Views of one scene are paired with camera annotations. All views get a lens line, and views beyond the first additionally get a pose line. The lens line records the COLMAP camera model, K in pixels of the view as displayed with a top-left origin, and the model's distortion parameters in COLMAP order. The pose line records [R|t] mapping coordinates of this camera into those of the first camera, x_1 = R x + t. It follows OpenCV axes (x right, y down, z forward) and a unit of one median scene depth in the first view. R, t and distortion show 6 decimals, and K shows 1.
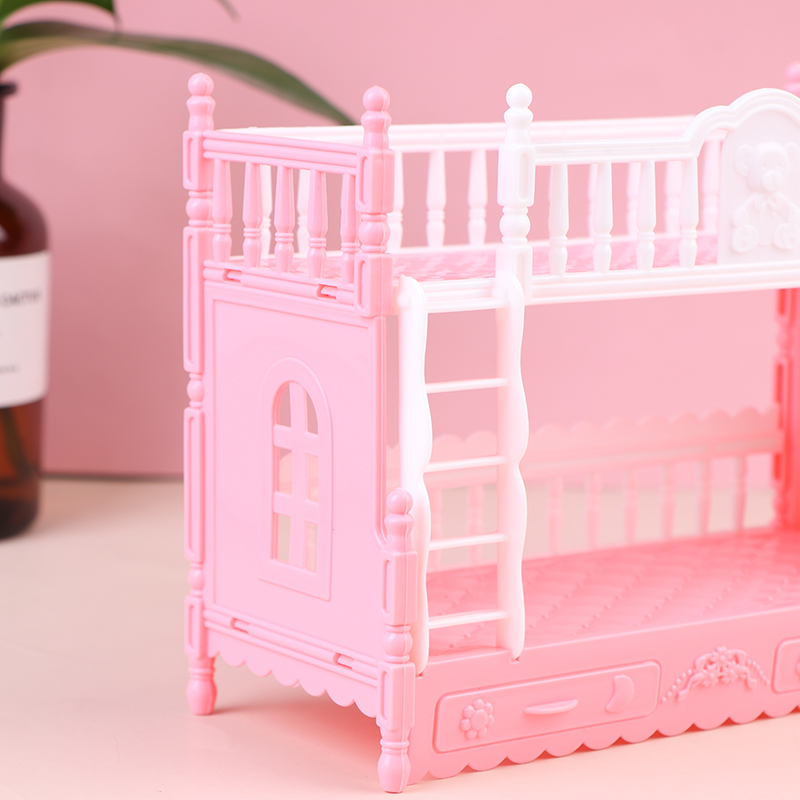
lens RADIAL K [[3138.1, 0, 401.3], [0, 3138.1, 399.8], [0, 0, 1]] dist [0.080942, 0.000000]
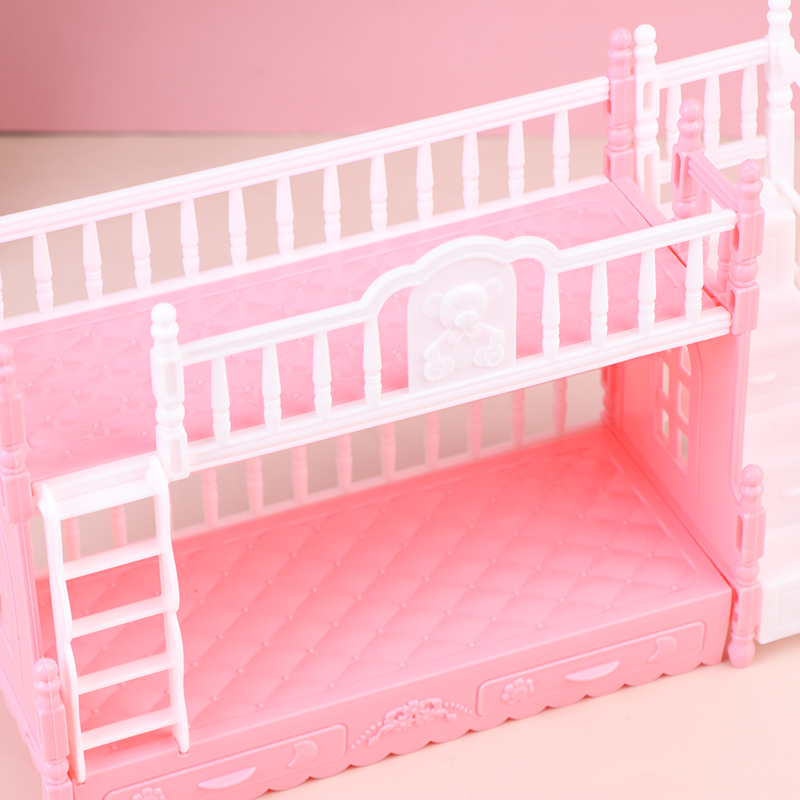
lens RADIAL K [[3401.3, 0, 404.4], [0, 3401.3, 397.1], [0, 0, 1]] dist [0.218541, 0.000000]
pose [[0.970861, 0.115019, -0.210235, 0.340922], [-0.002957, 0.882971, 0.469419, -0.577523], [0.239624, -0.455119, 0.857582, 0.038880]]
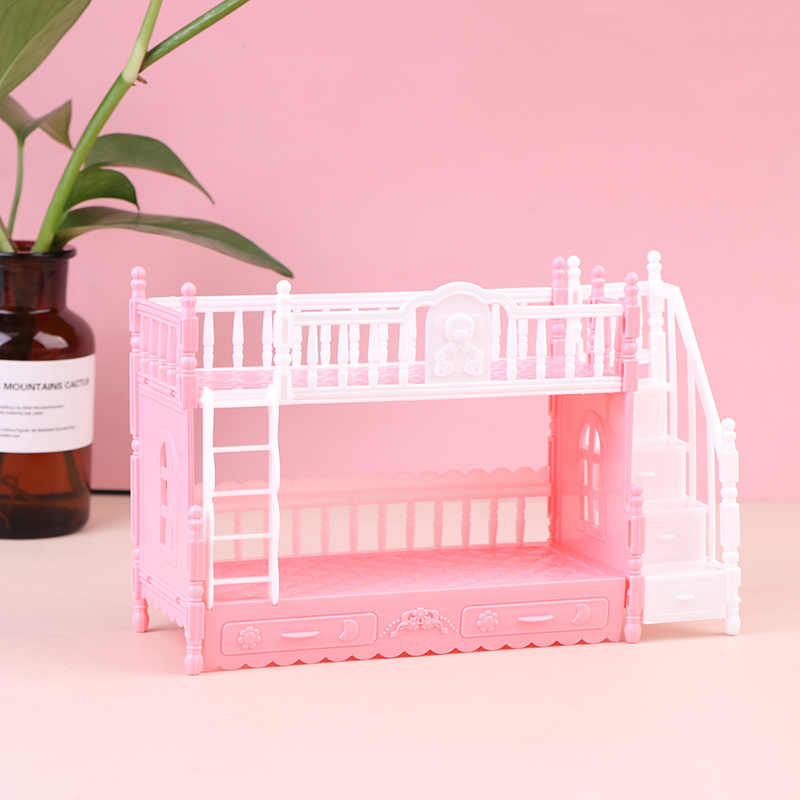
lens RADIAL K [[2971.0, 0, 404.0], [0, 2971.0, 346.7], [0, 0, 1]] dist [0.299722, 0.000000]
pose [[0.964397, 0.029714, -0.262785, 0.524796], [-0.037570, 0.998983, -0.024920, -0.022658], [0.261777, 0.033906, 0.964533, -0.579495]]
